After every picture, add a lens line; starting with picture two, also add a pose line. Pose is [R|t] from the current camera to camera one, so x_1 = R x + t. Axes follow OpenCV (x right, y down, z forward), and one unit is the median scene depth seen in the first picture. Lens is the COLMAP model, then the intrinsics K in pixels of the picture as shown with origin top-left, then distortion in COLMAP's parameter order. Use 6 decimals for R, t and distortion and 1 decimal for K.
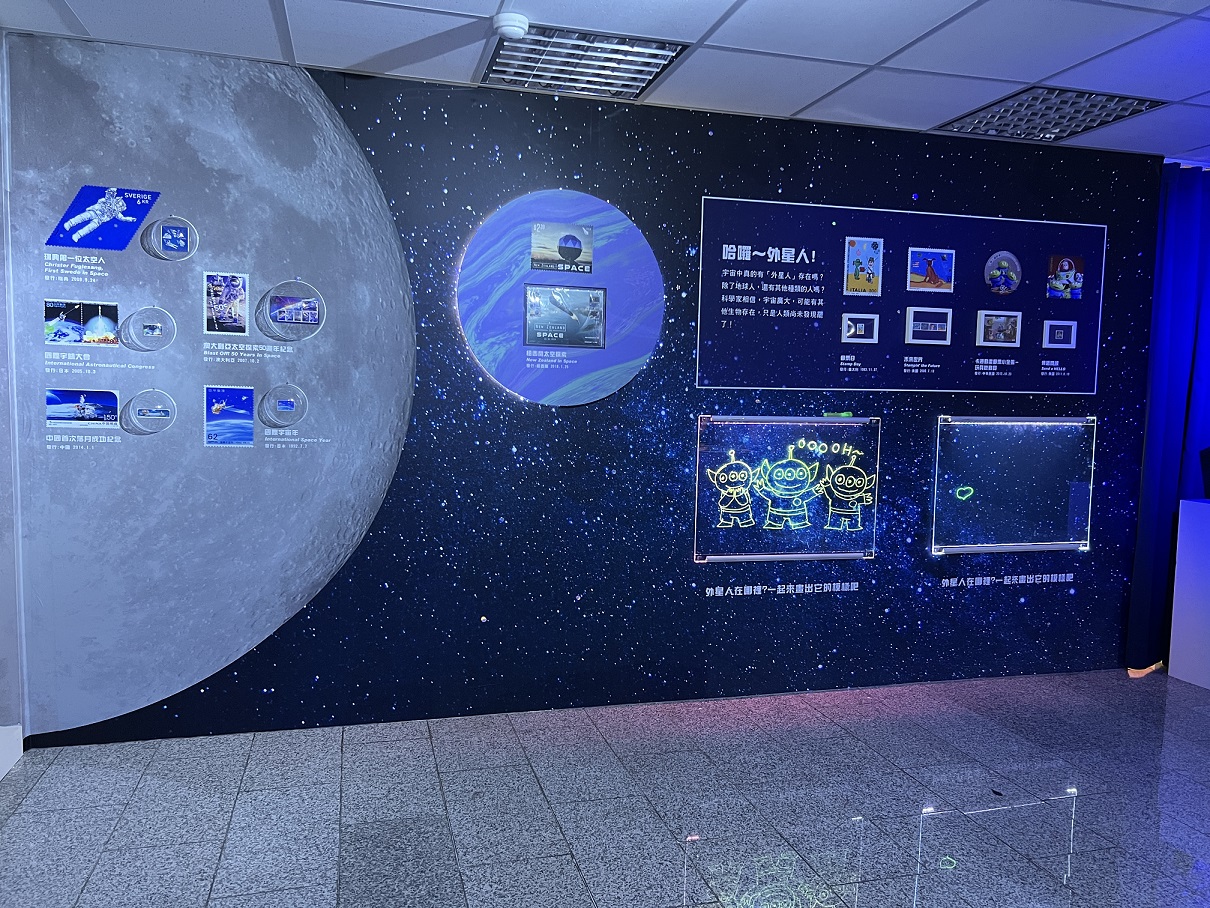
lens RADIAL K [[920.3, 0, 609.2], [0, 920.3, 460.8], [0, 0, 1]] dist [0.089862, -0.112941]
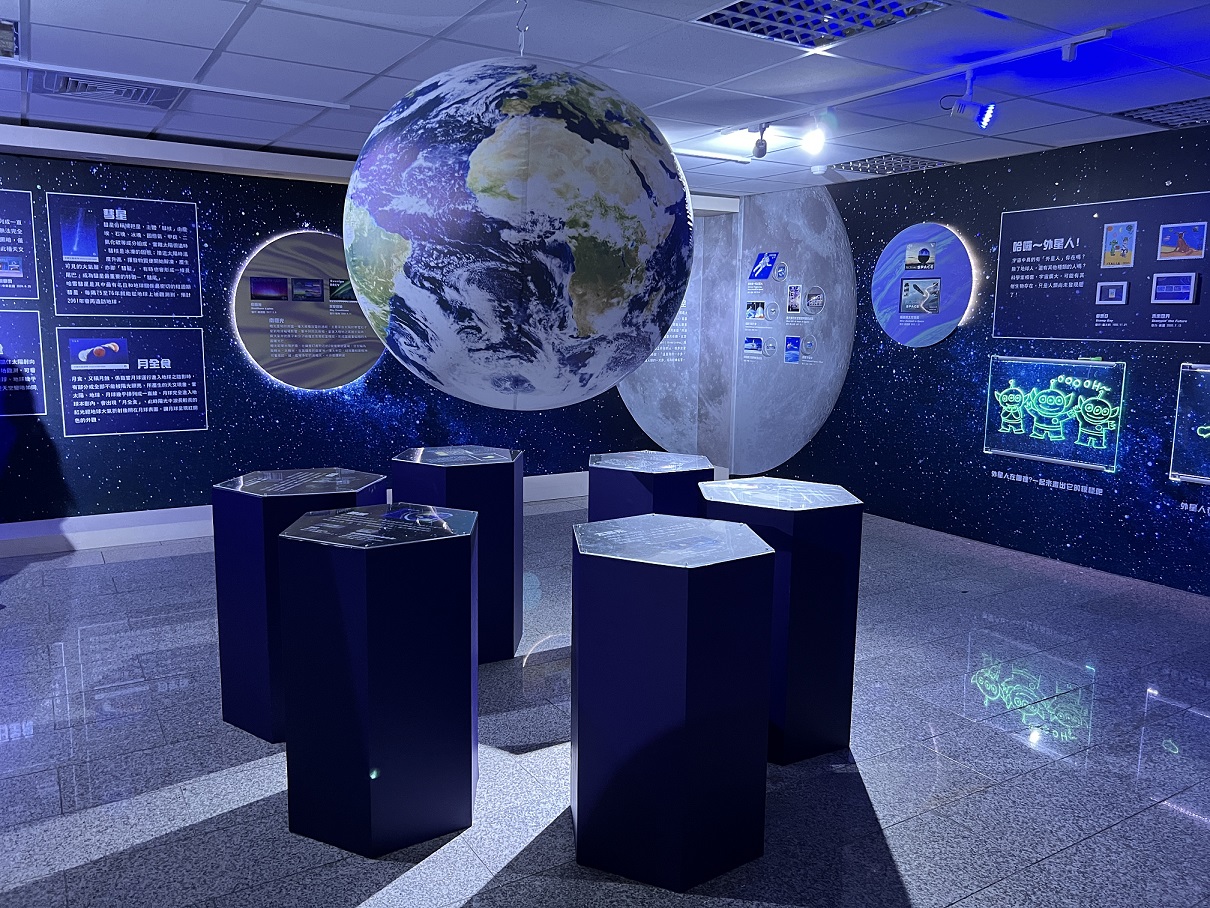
lens RADIAL K [[903.8, 0, 605.0], [0, 903.8, 454.0], [0, 0, 1]] dist [0.002823, -0.002183]
pose [[0.286548, 0.125357, -0.949829, 1.336298], [-0.087354, 0.990692, 0.104396, 0.011310], [0.954075, 0.053057, 0.294832, -0.044246]]
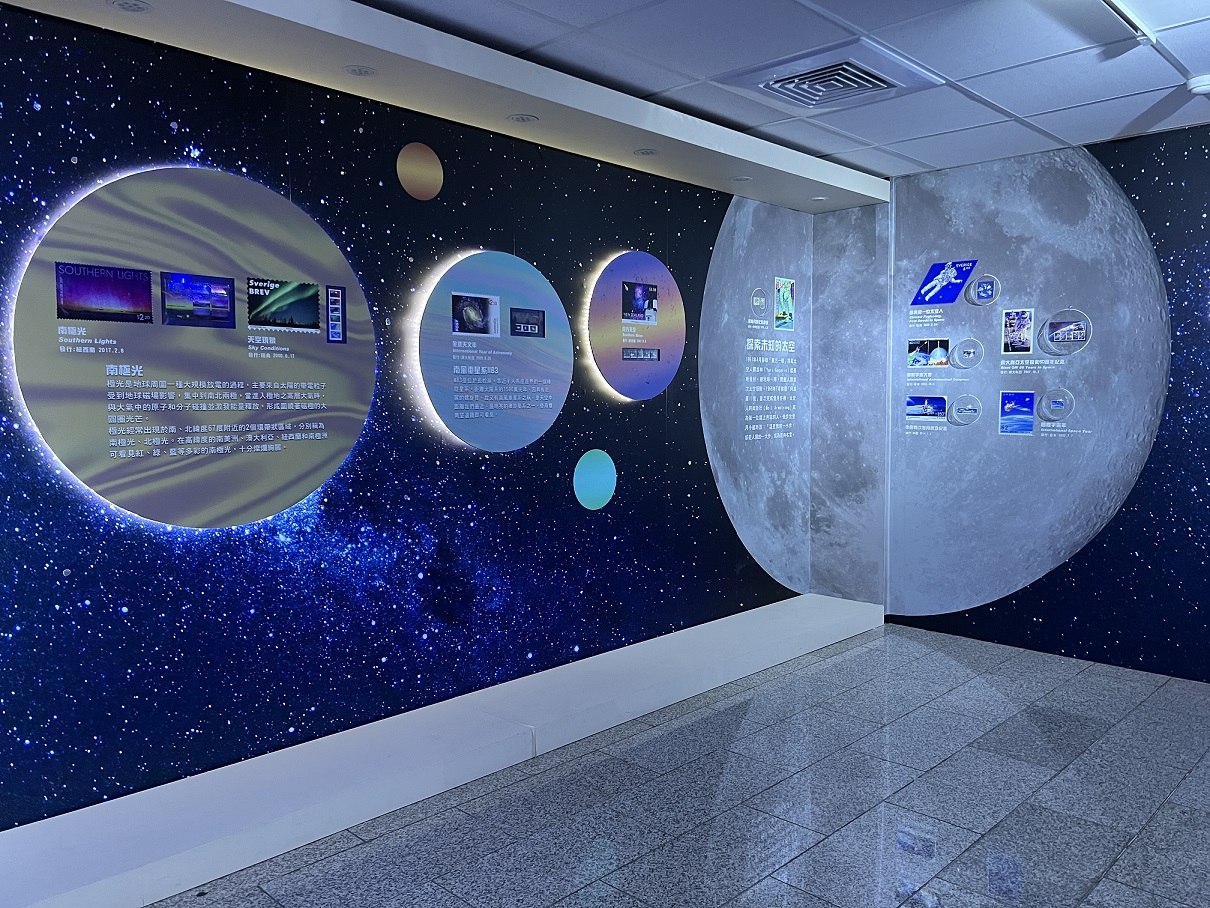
lens RADIAL K [[908.9, 0, 613.3], [0, 908.9, 456.8], [0, 0, 1]] dist [0.041333, -0.043841]
pose [[0.507215, 0.033829, -0.861156, 0.393497], [-0.054608, 0.998483, 0.007060, 0.034547], [0.860088, 0.043444, 0.508292, -0.169536]]
